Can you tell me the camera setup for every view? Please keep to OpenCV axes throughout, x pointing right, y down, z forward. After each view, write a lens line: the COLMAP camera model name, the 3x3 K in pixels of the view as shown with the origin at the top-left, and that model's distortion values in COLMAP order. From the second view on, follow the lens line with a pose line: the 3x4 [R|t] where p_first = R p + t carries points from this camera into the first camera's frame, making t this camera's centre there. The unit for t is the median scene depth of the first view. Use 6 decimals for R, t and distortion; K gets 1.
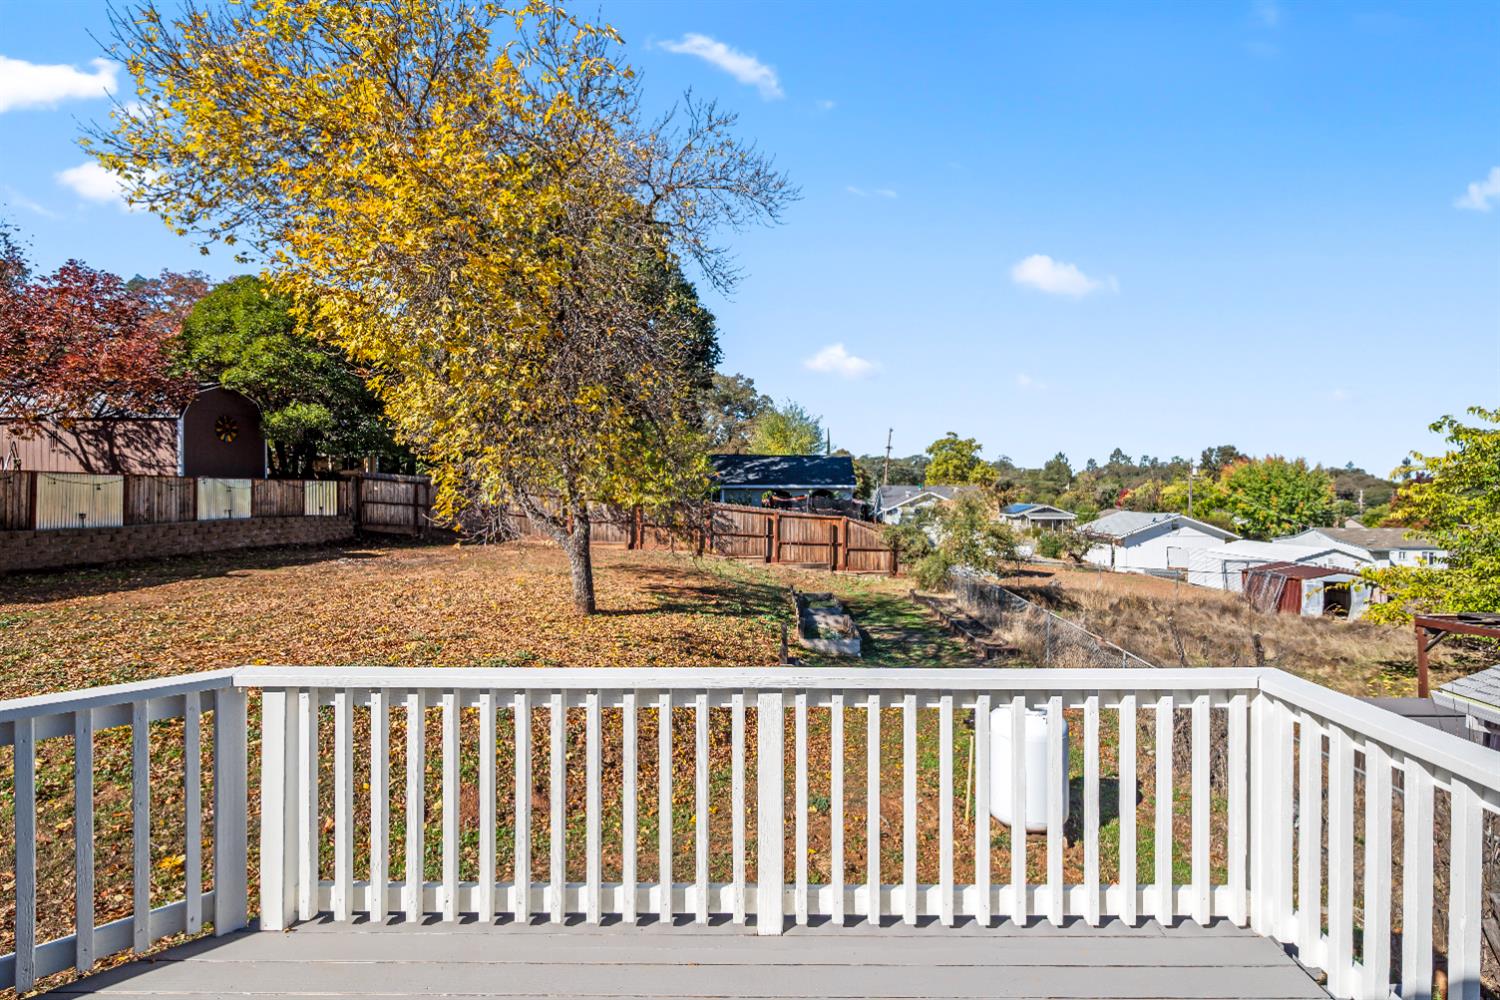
lens RADIAL K [[687.0, 0, 750.0], [0, 687.0, 500.0], [0, 0, 1]] dist [0.000284, -0.000126]
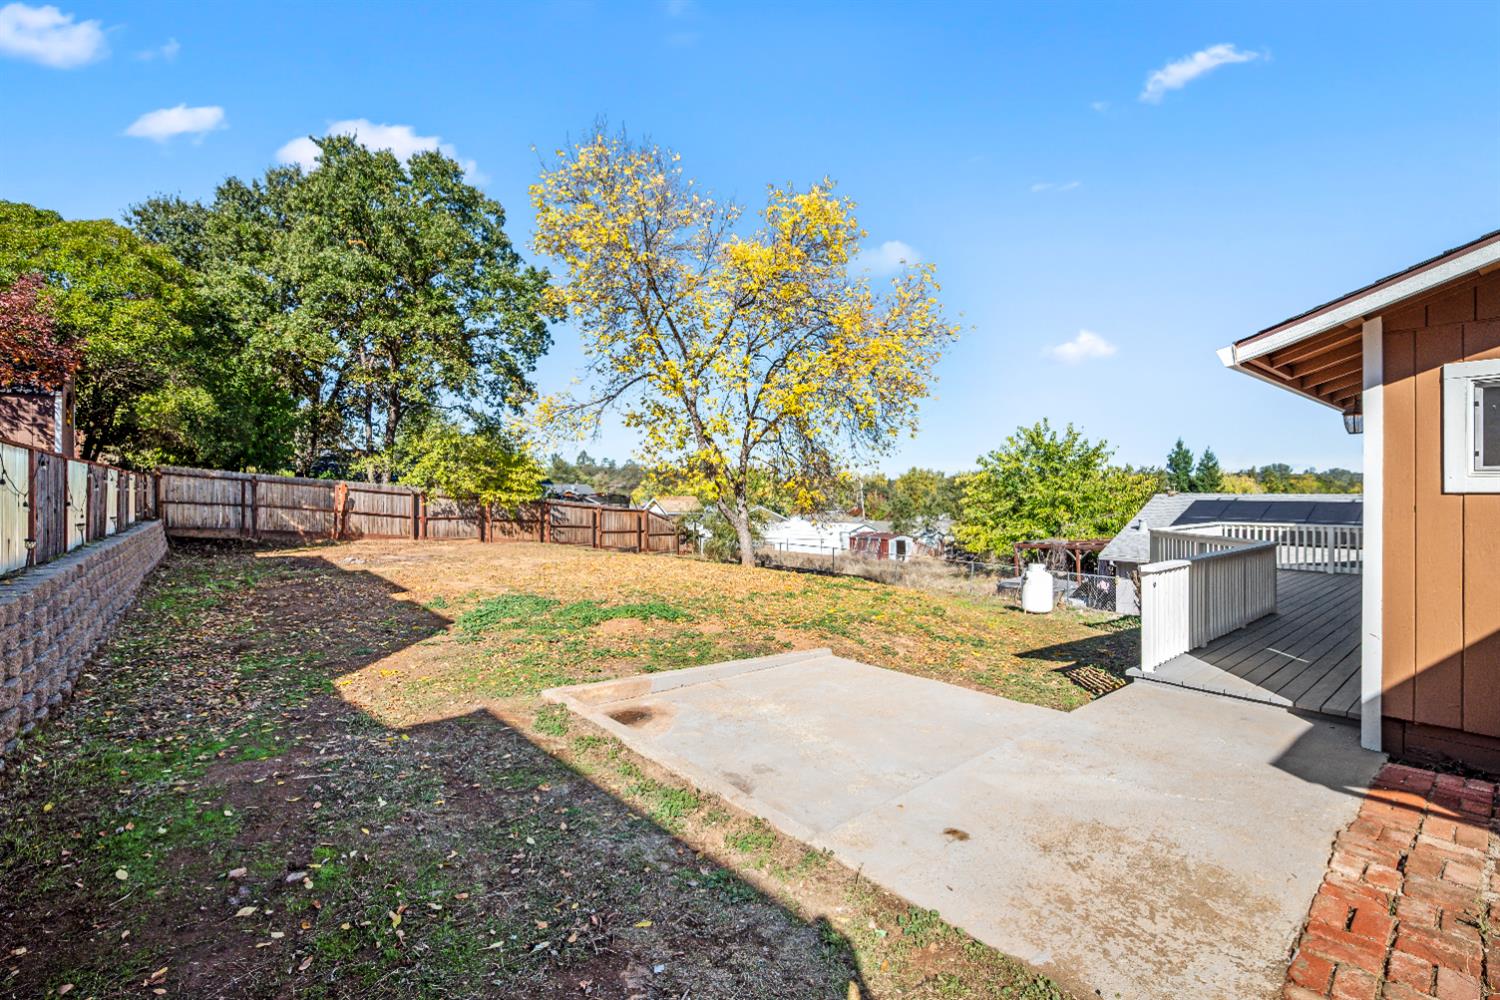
lens RADIAL K [[662.6, 0, 755.5], [0, 662.6, 503.7], [0, 0, 1]] dist [-0.000097, -0.000711]
pose [[0.758360, -0.012226, 0.651721, -0.517821], [0.004974, 0.999904, 0.012970, -0.001315], [-0.651817, -0.006594, 0.758348, -0.069941]]
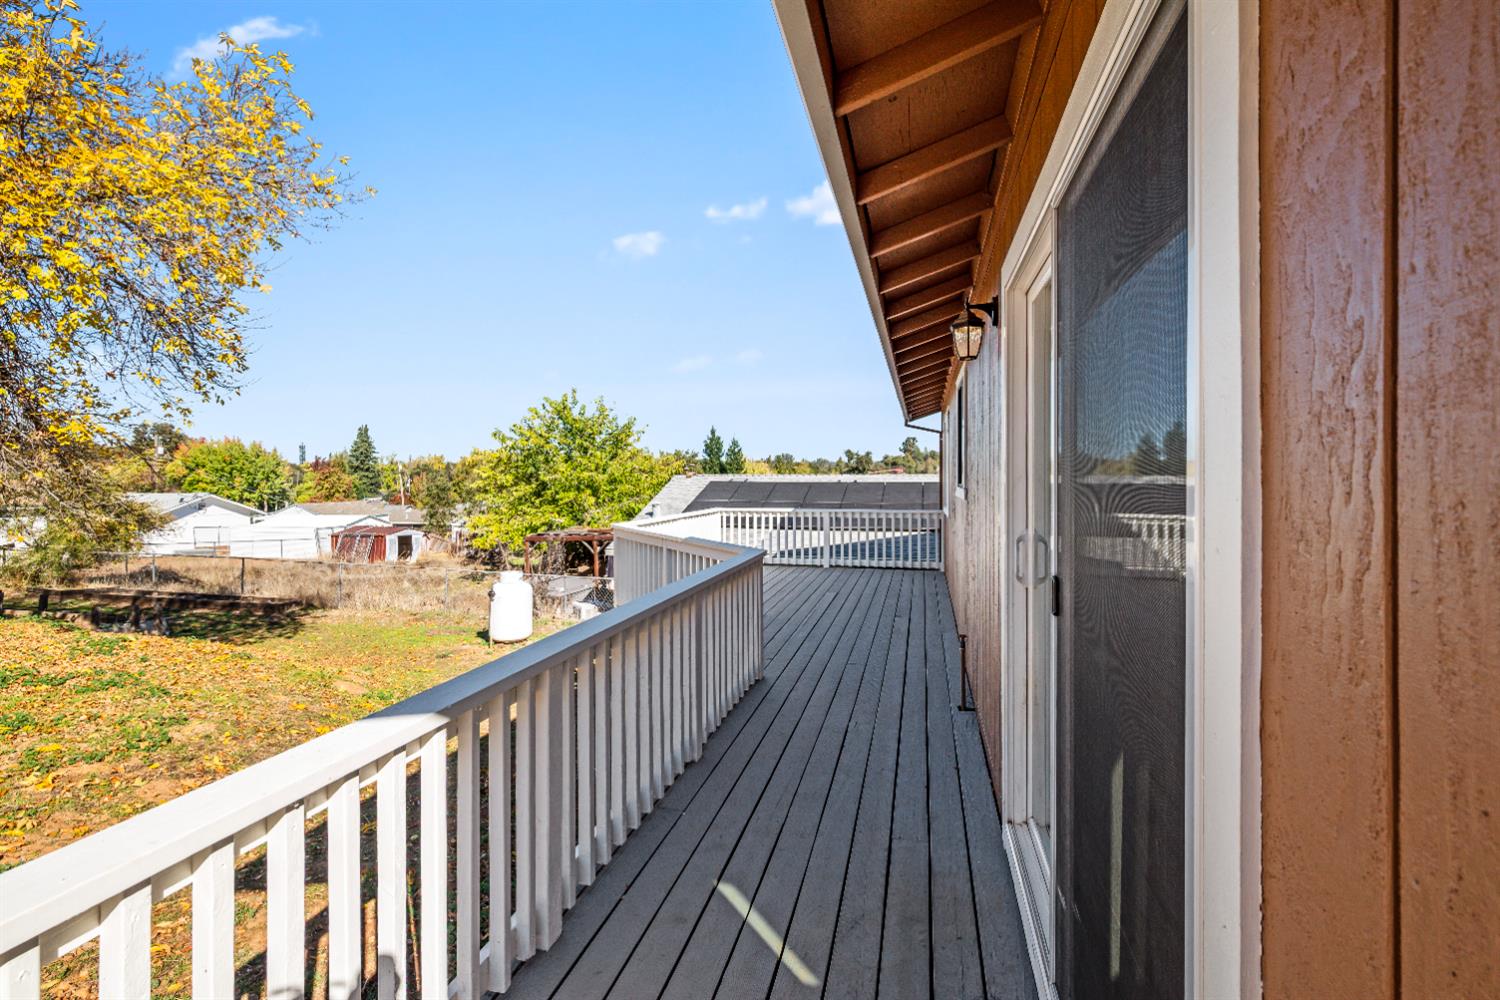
lens RADIAL K [[669.0, 0, 752.4], [0, 669.0, 494.4], [0, 0, 1]] dist [-0.000383, -0.000068]
pose [[0.240435, -0.026635, 0.970300, -0.283080], [0.006387, 0.999645, 0.025858, 0.003285], [-0.970644, -0.000020, 0.240520, -0.030449]]
